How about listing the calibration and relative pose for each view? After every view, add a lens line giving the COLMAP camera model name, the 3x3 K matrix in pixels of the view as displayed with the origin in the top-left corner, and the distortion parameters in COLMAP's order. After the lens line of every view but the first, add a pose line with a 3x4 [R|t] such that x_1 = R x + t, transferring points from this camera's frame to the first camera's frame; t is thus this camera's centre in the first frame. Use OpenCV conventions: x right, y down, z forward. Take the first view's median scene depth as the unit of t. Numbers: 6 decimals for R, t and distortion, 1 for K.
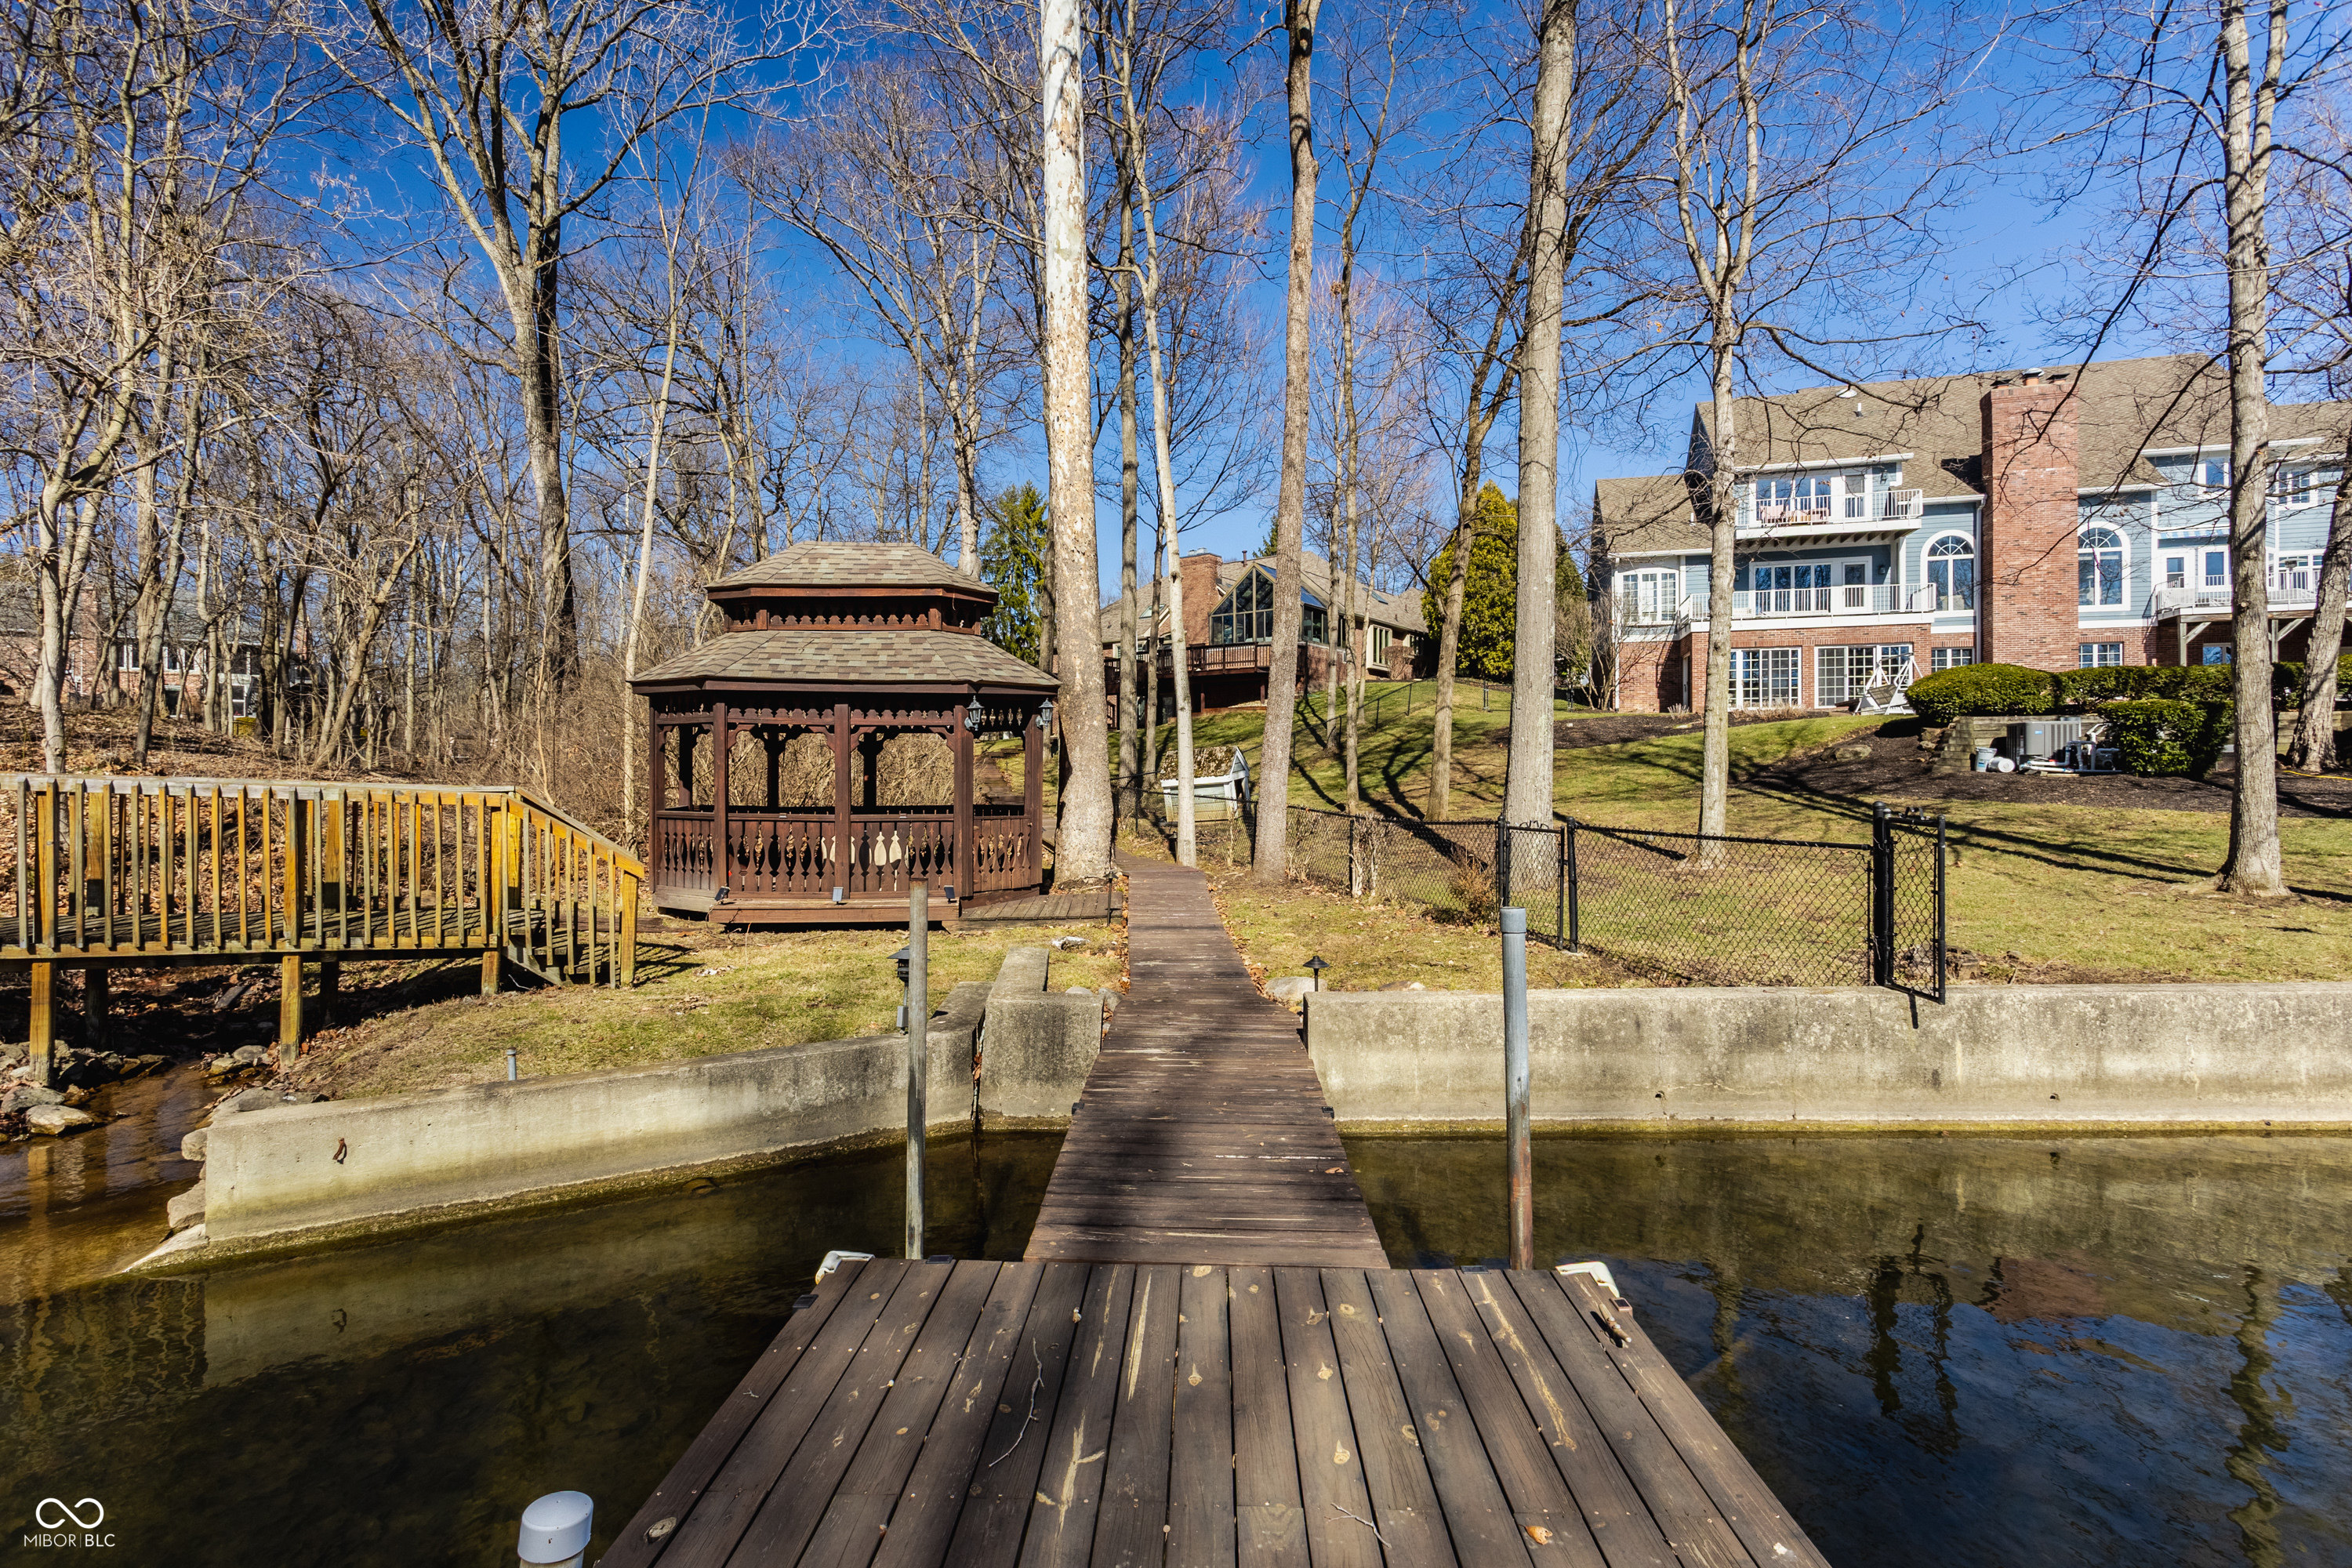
lens RADIAL K [[1151.8, 0, 1176.0], [0, 1151.8, 784.0], [0, 0, 1]] dist [0.000102, -0.000013]
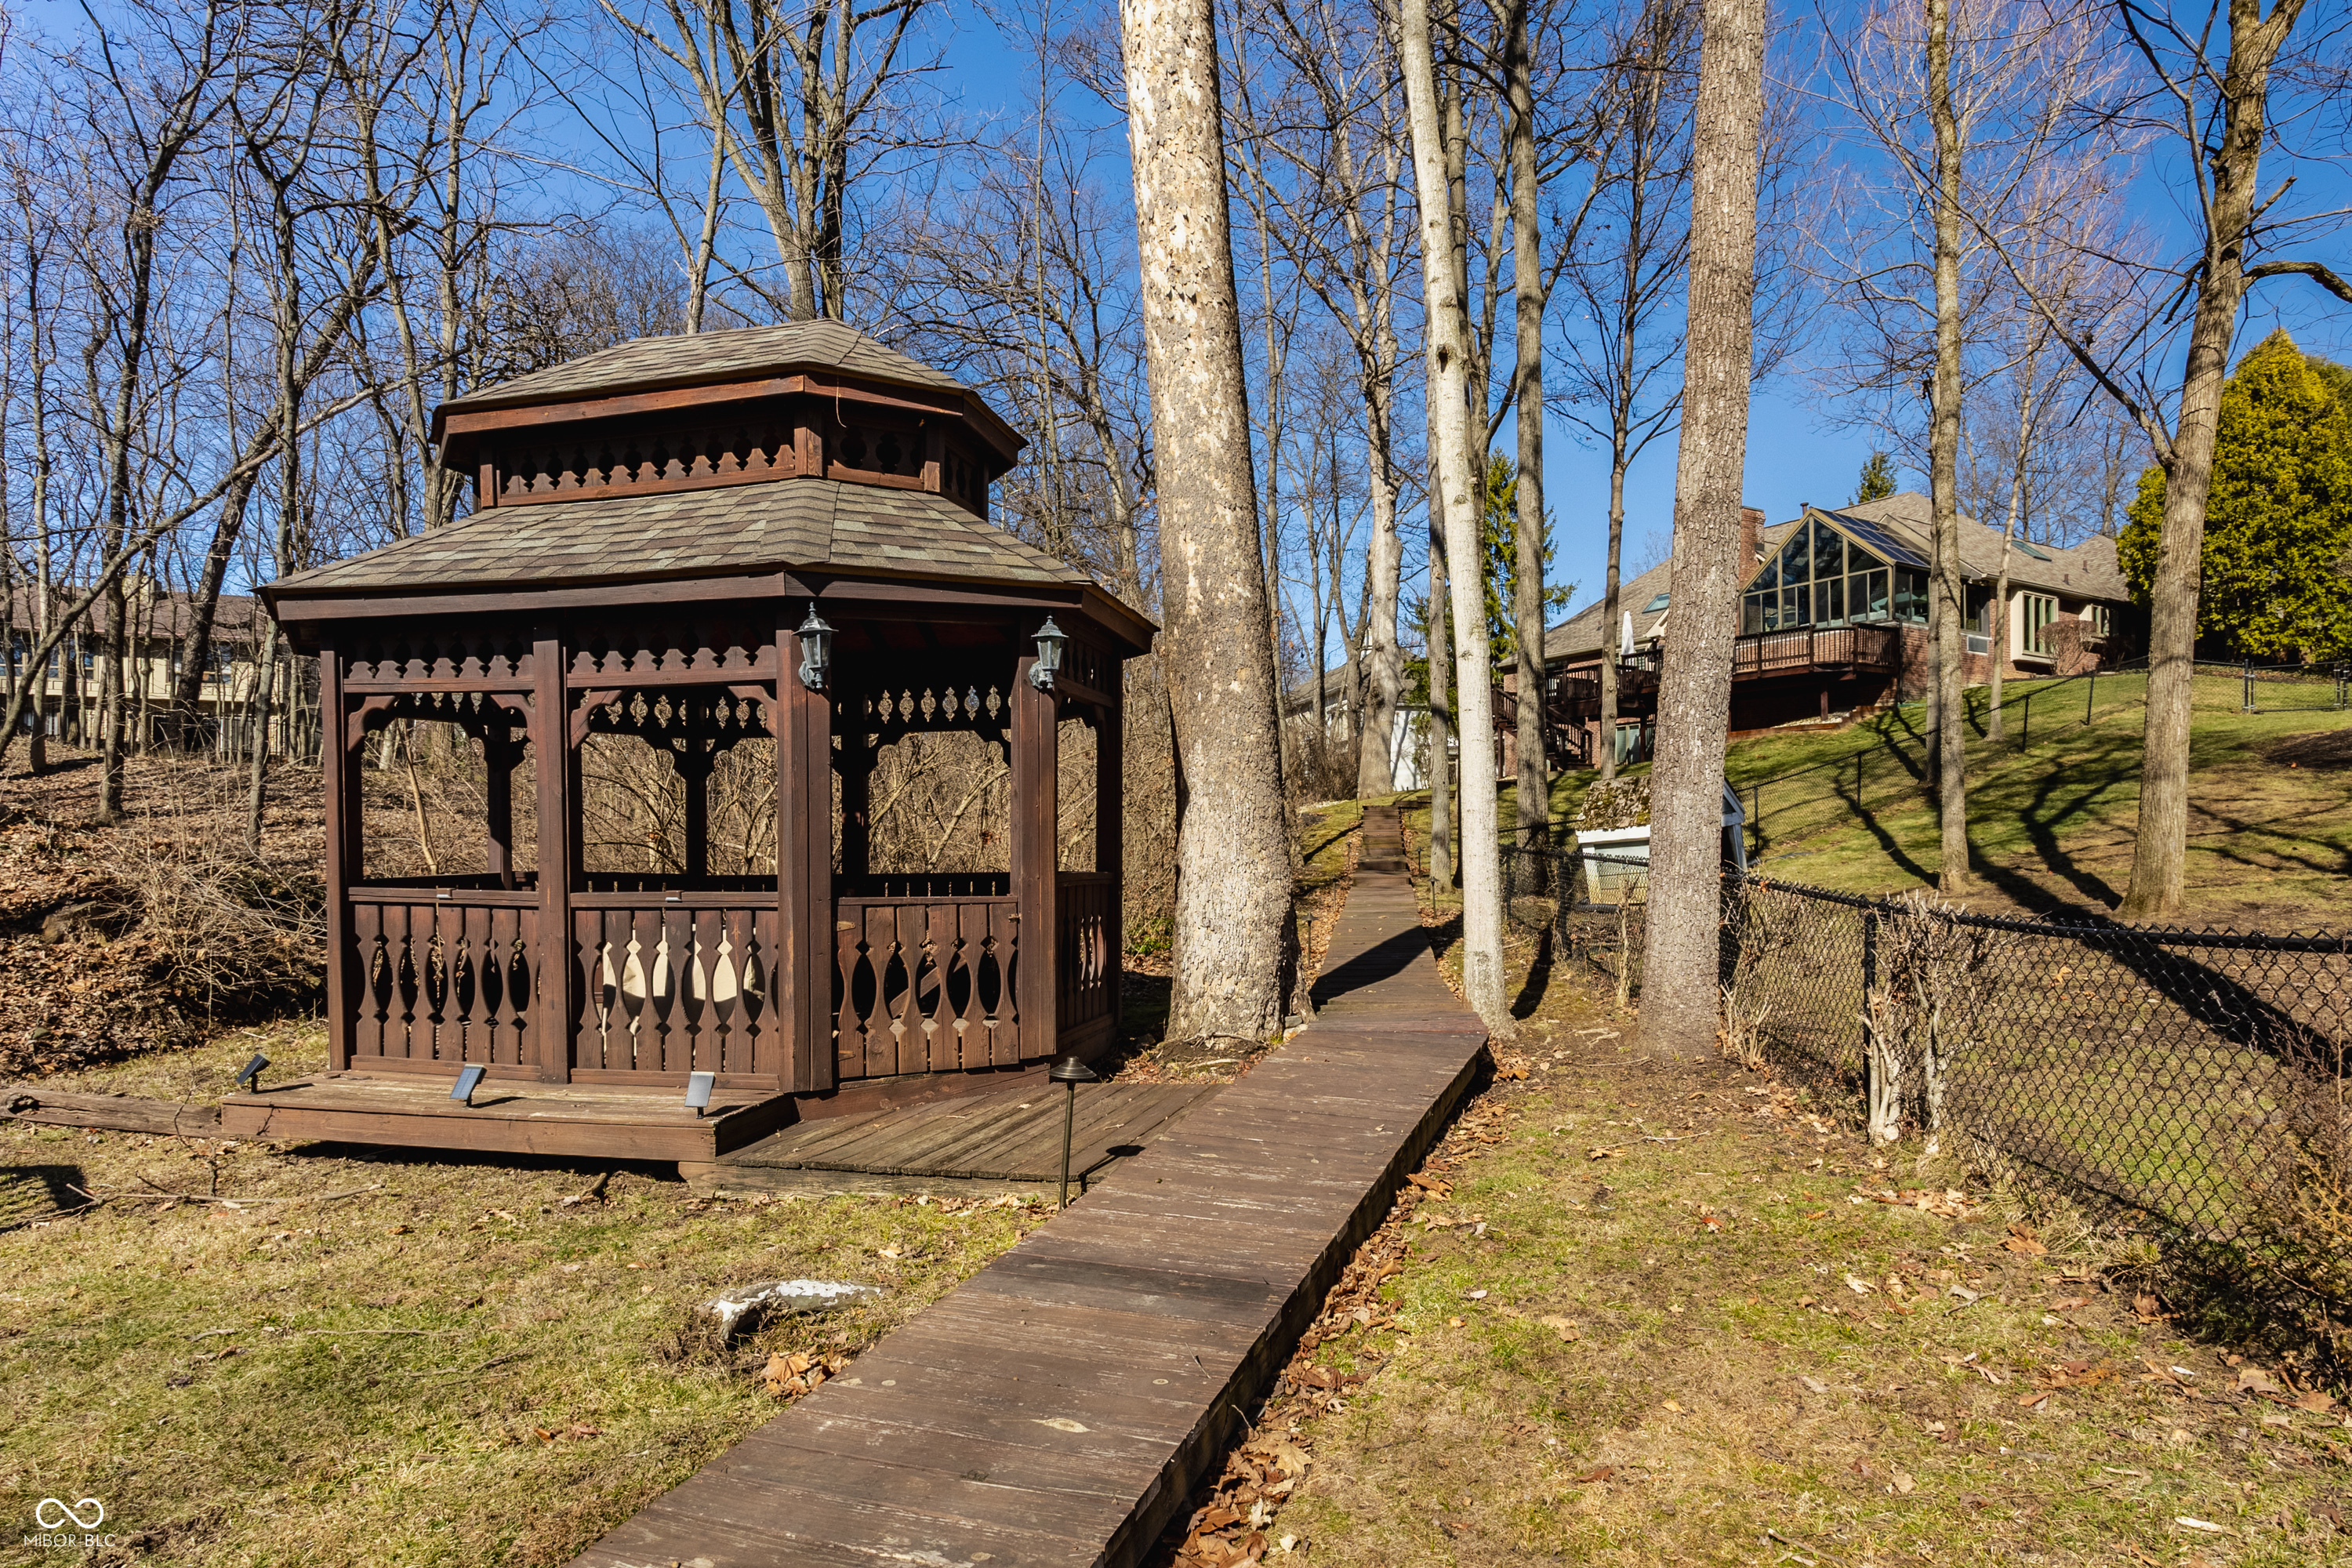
lens RADIAL K [[1368.3, 0, 1176.1], [0, 1368.3, 854.2], [0, 0, 1]] dist [-0.001695, -0.000341]
pose [[0.923858, -0.003527, -0.382720, 0.052734], [0.004085, 0.999991, 0.000647, 0.005090], [0.382714, -0.002161, 0.923864, 0.242242]]
